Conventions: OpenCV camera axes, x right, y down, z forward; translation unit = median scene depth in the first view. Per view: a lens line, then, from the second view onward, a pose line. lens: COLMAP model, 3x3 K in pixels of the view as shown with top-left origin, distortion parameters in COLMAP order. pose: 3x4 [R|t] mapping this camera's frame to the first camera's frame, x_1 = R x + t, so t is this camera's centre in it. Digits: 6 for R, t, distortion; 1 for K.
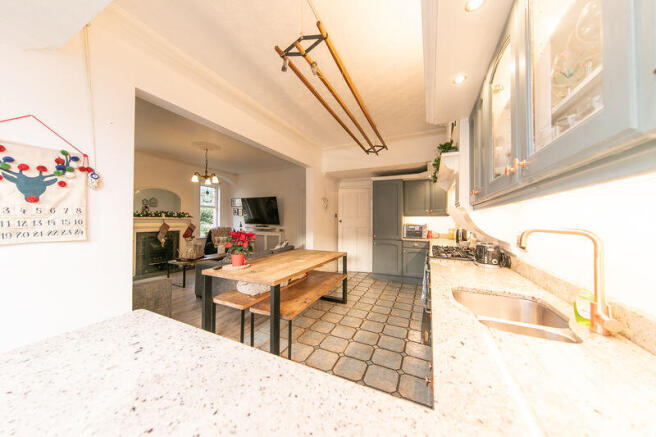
lens RADIAL K [[215.4, 0, 328.0], [0, 215.4, 218.5], [0, 0, 1]] dist [0.000654, -0.000002]
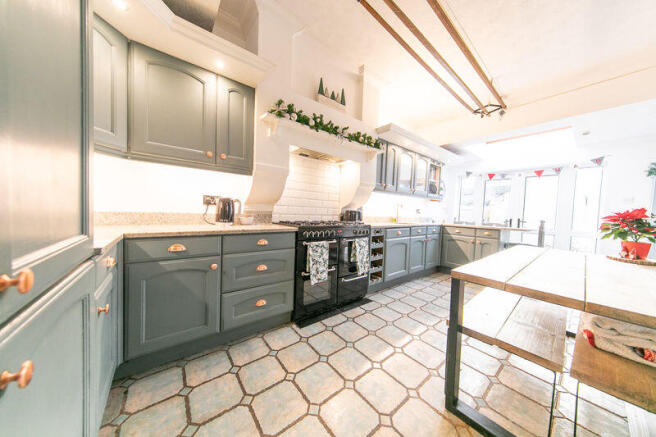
lens RADIAL K [[205.6, 0, 331.0], [0, 205.6, 217.7], [0, 0, 1]] dist [0.000788, 0.000020]
pose [[-0.899513, -0.048693, 0.434172, 0.108047], [-0.042466, 0.998809, 0.024038, 0.069236], [-0.434825, 0.003185, -0.900509, 1.221303]]
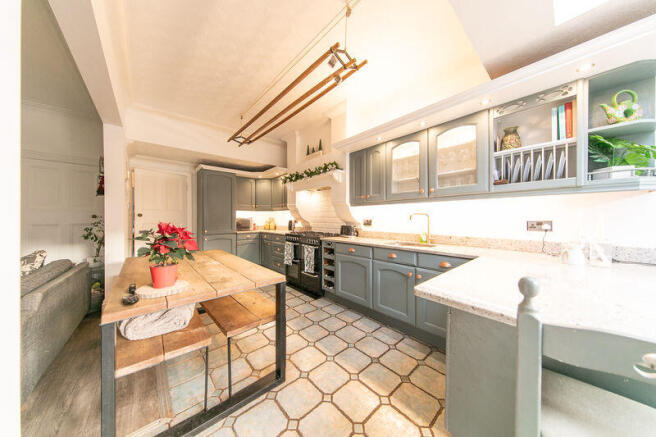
lens RADIAL K [[205.6, 0, 331.0], [0, 205.6, 217.7], [0, 0, 1]] dist [0.000788, 0.000020]
pose [[0.386262, -0.007377, 0.922359, -0.442838], [-0.002243, 0.999958, 0.008937, 0.019416], [-0.922386, -0.005521, 0.386229, 0.232811]]
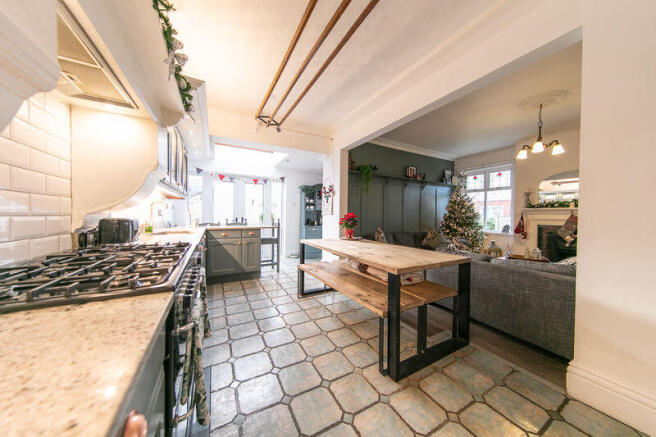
lens RADIAL K [[209.7, 0, 328.0], [0, 209.7, 218.5], [0, 0, 1]] dist [0.000271, 0.000008]
pose [[-0.591136, -0.002176, -0.806569, 0.444232], [-0.011844, 0.999912, 0.005983, 0.051251], [0.806485, 0.013089, -0.591109, 1.002780]]
